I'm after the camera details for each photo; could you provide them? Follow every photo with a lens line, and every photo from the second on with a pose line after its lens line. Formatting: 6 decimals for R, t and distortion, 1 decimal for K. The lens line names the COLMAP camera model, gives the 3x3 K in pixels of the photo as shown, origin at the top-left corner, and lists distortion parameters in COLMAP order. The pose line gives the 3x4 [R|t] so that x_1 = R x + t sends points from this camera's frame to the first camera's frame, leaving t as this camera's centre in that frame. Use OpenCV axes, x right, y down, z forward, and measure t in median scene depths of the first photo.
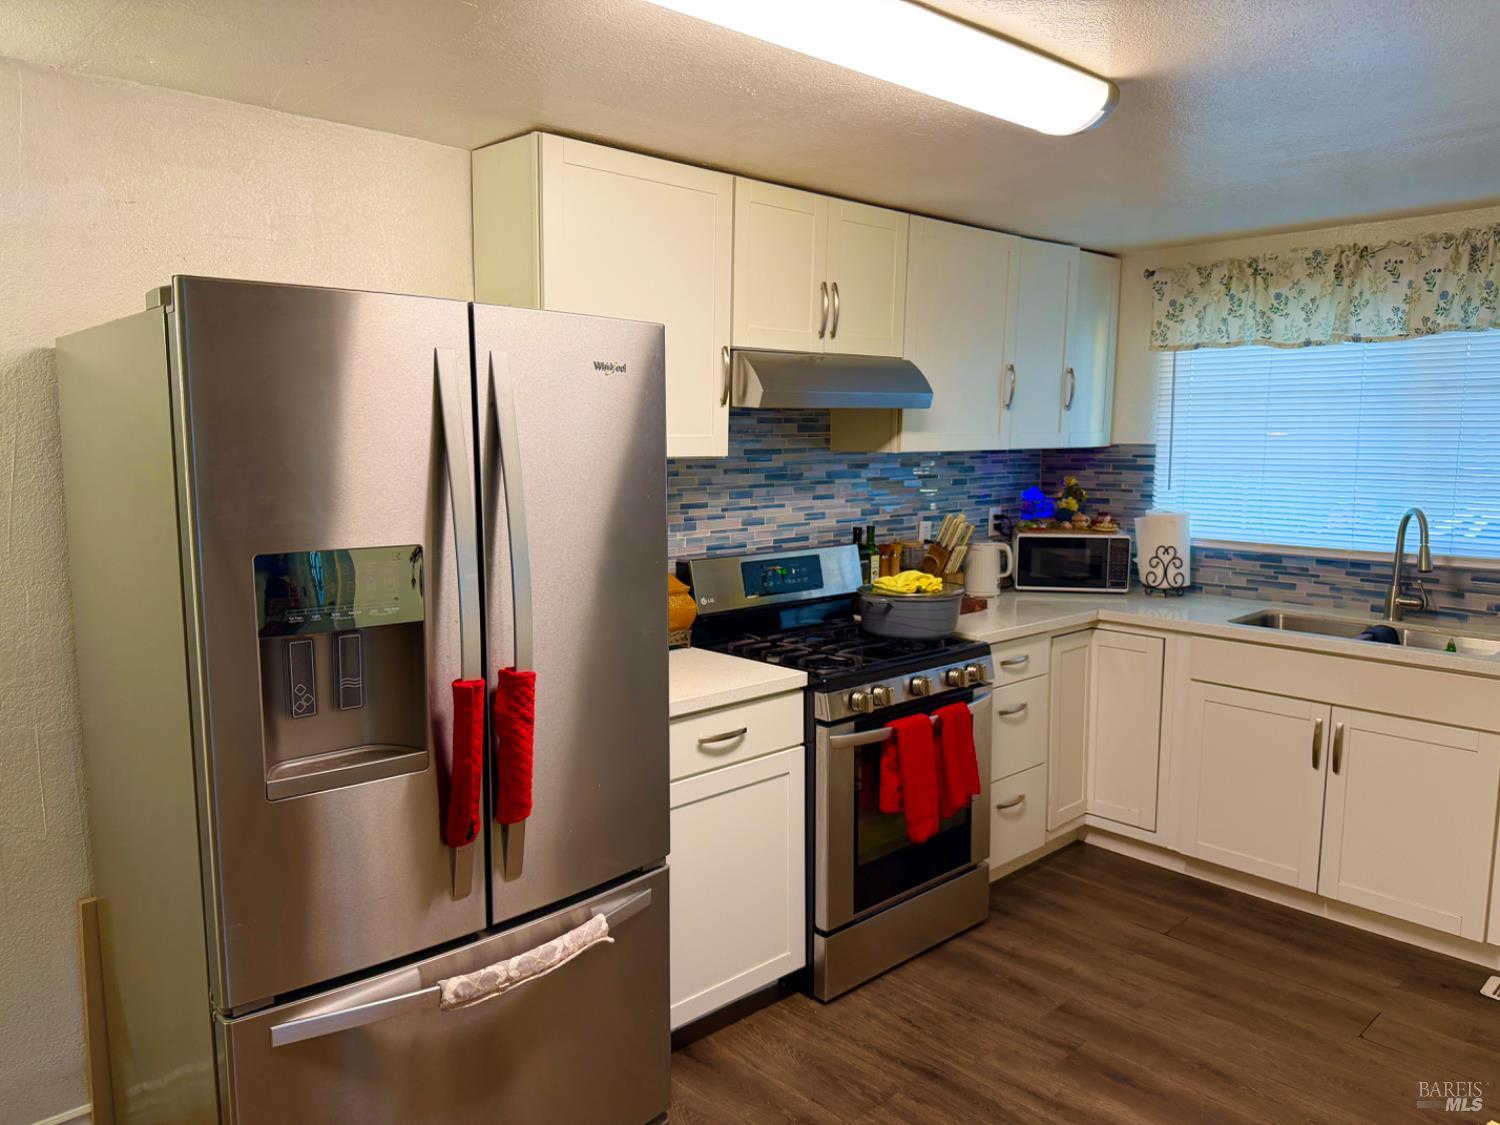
lens RADIAL K [[1072.2, 0, 766.0], [0, 1072.2, 566.2], [0, 0, 1]] dist [0.057944, -0.082958]
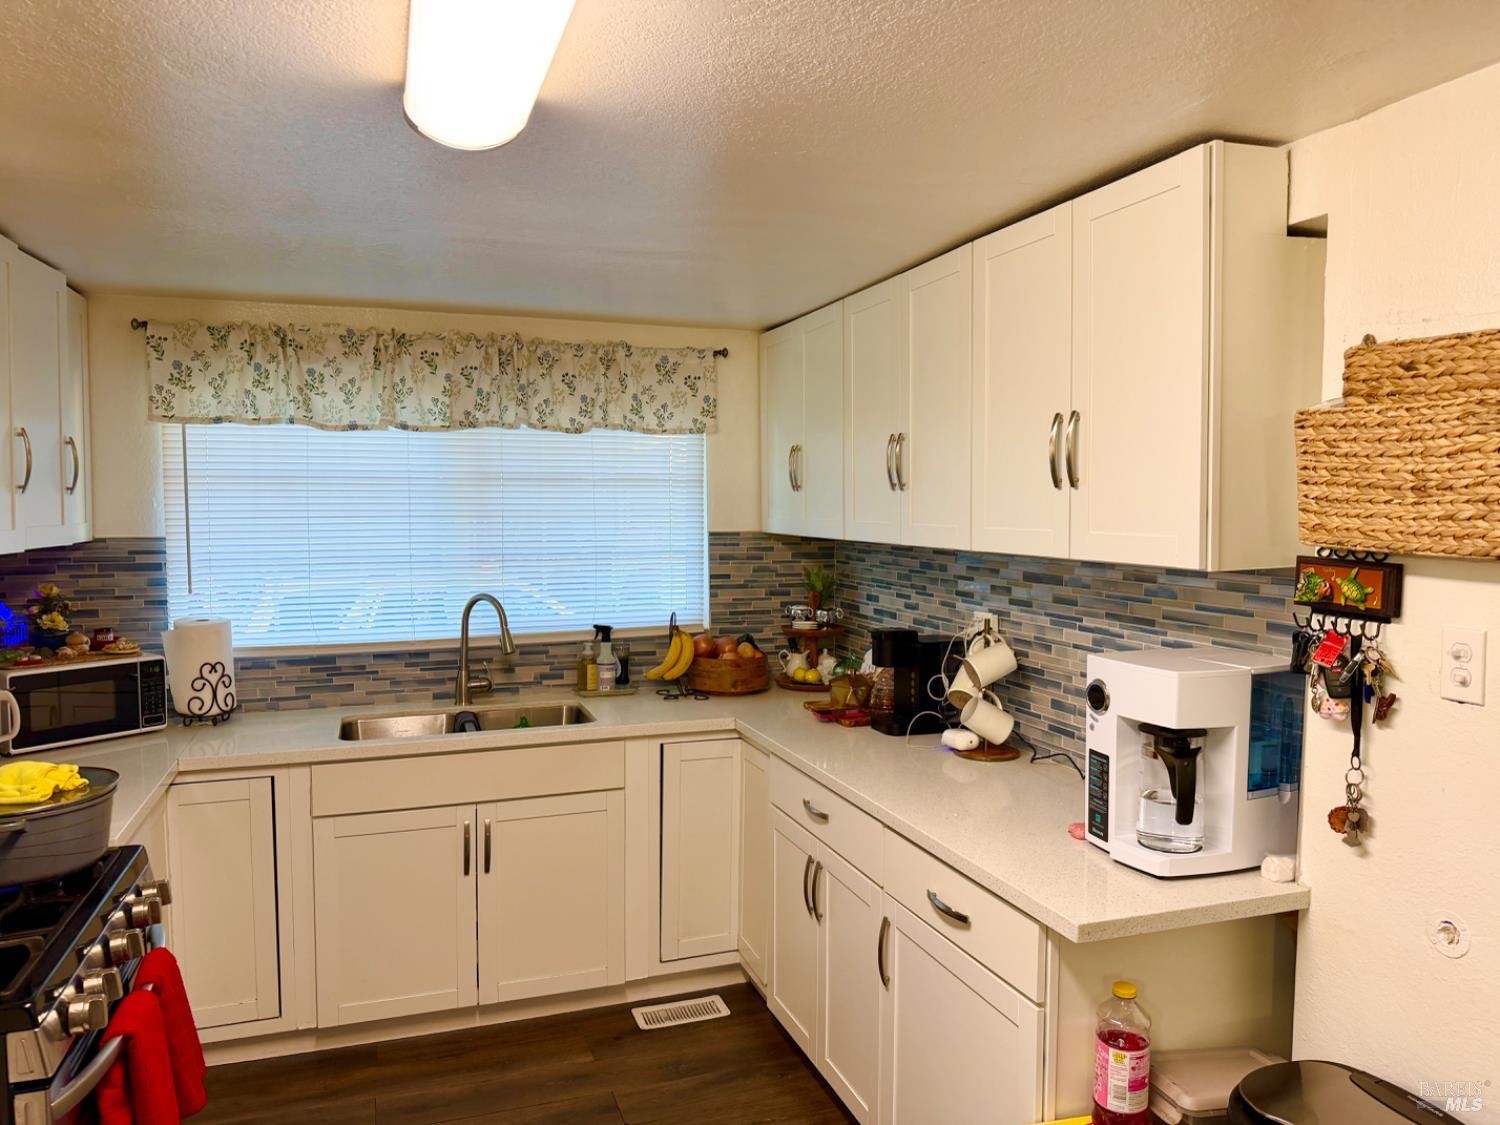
lens RADIAL K [[1033.1, 0, 751.4], [0, 1033.1, 569.4], [0, 0, 1]] dist [0.083528, -0.159953]
pose [[0.407847, -0.058528, 0.911172, -0.193565], [0.115522, 0.993231, 0.012090, -0.056860], [-0.905713, 0.100329, 0.411848, 0.342123]]
